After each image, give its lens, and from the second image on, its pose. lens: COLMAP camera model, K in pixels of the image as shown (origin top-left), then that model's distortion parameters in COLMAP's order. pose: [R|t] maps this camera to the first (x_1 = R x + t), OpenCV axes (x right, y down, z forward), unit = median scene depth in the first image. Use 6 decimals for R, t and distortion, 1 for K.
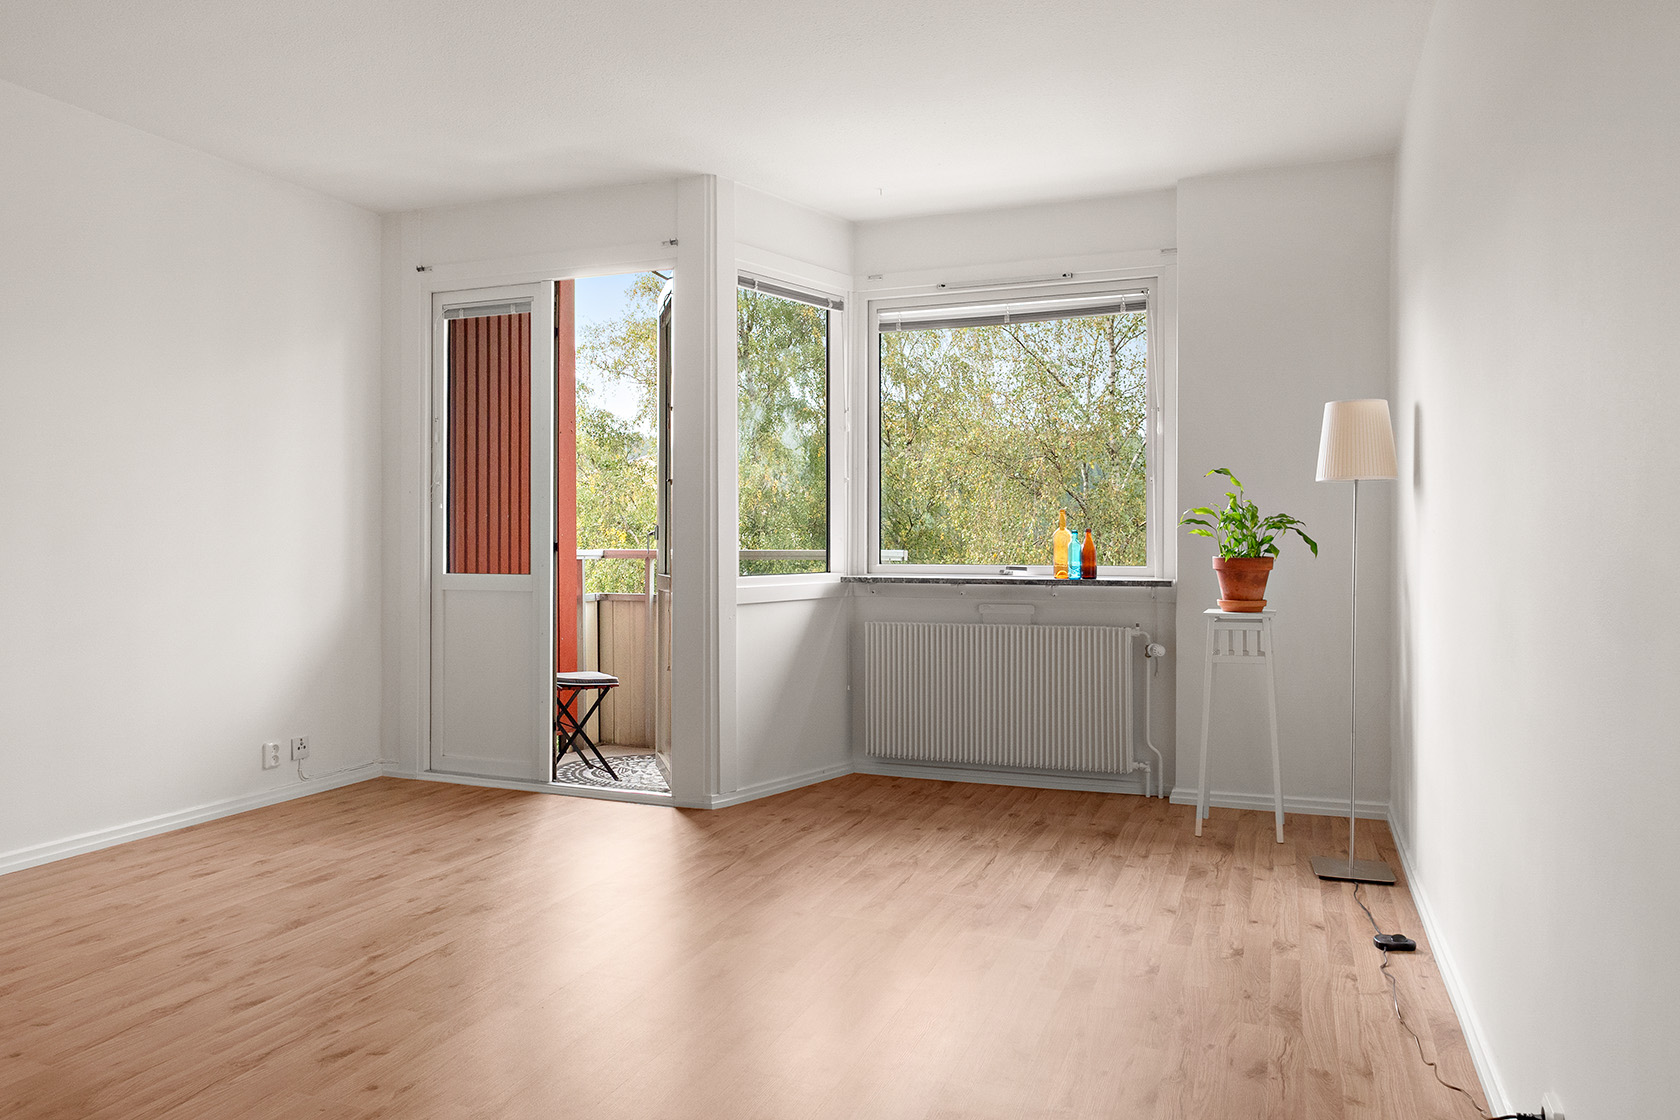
lens RADIAL K [[1161.6, 0, 840.0], [0, 1161.6, 560.0], [0, 0, 1]] dist [0.000720, 0.000038]
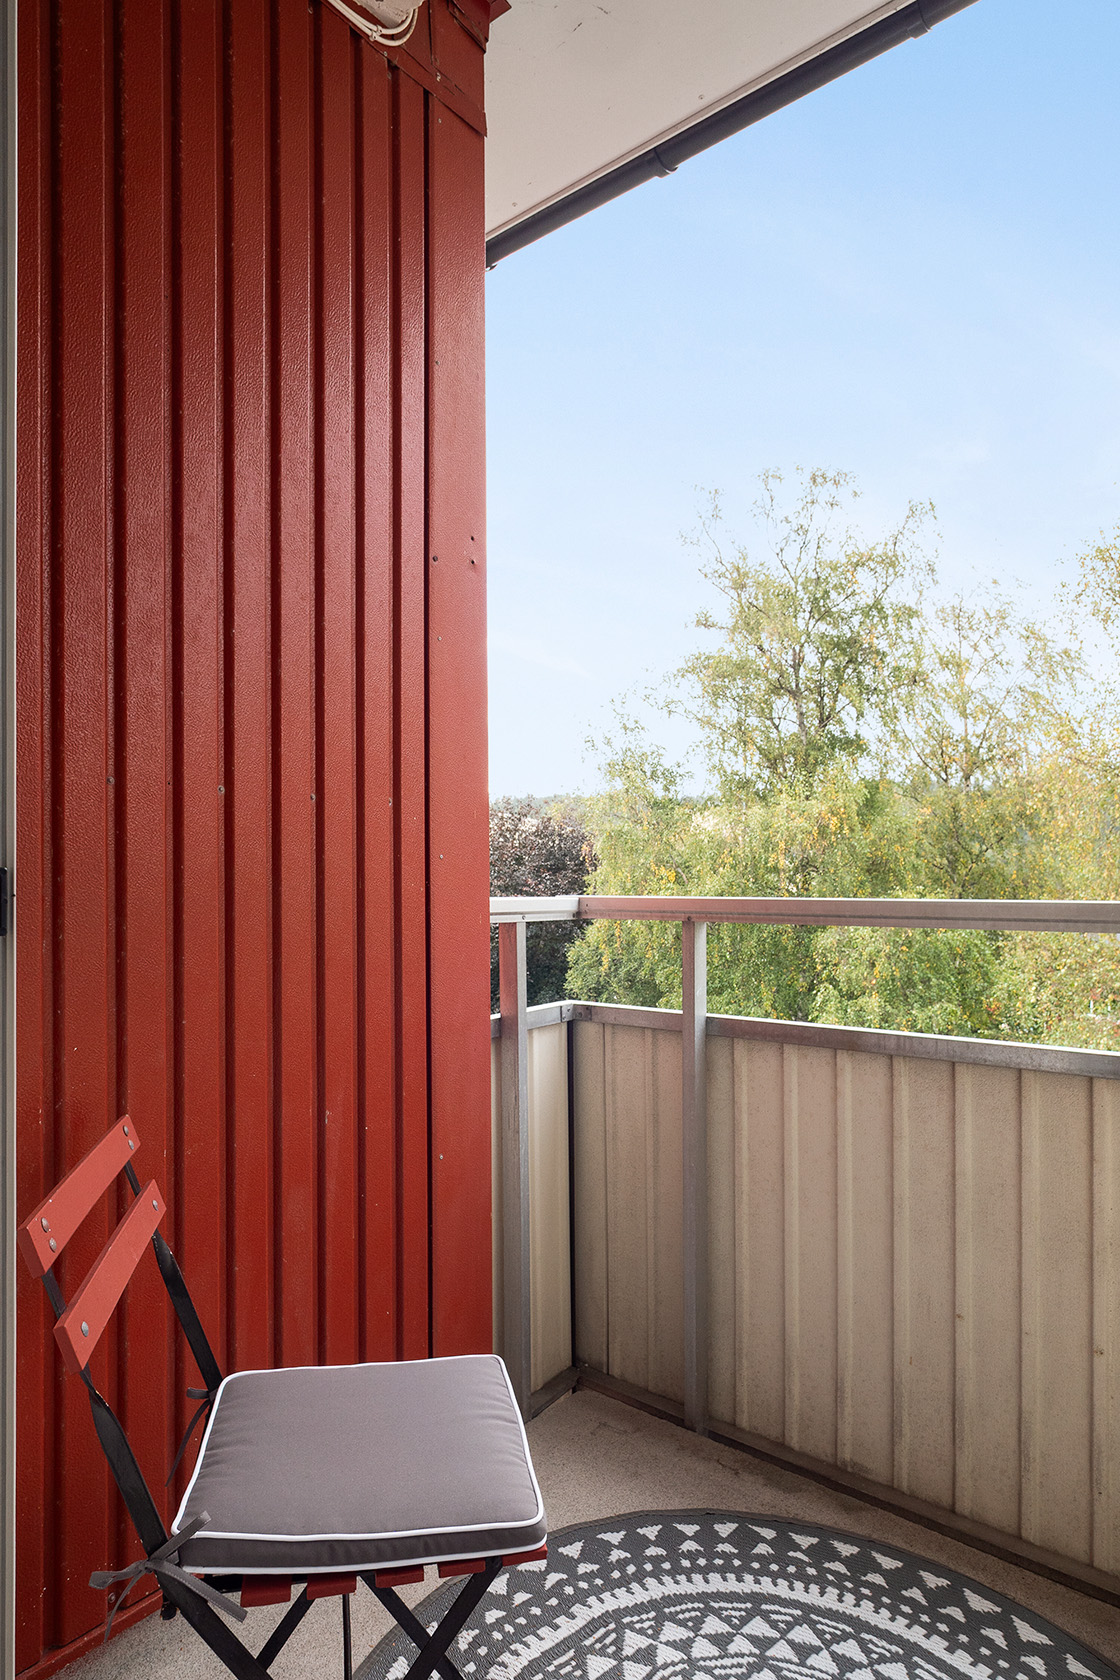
lens RADIAL K [[968.7, 0, 560.3], [0, 968.7, 891.5], [0, 0, 1]] dist [0.000429, -0.000343]
pose [[0.953796, -0.001454, -0.300452, -0.109465], [-0.000380, 0.999982, -0.006045, -0.008184], [0.300455, 0.005880, 0.953778, 0.675834]]
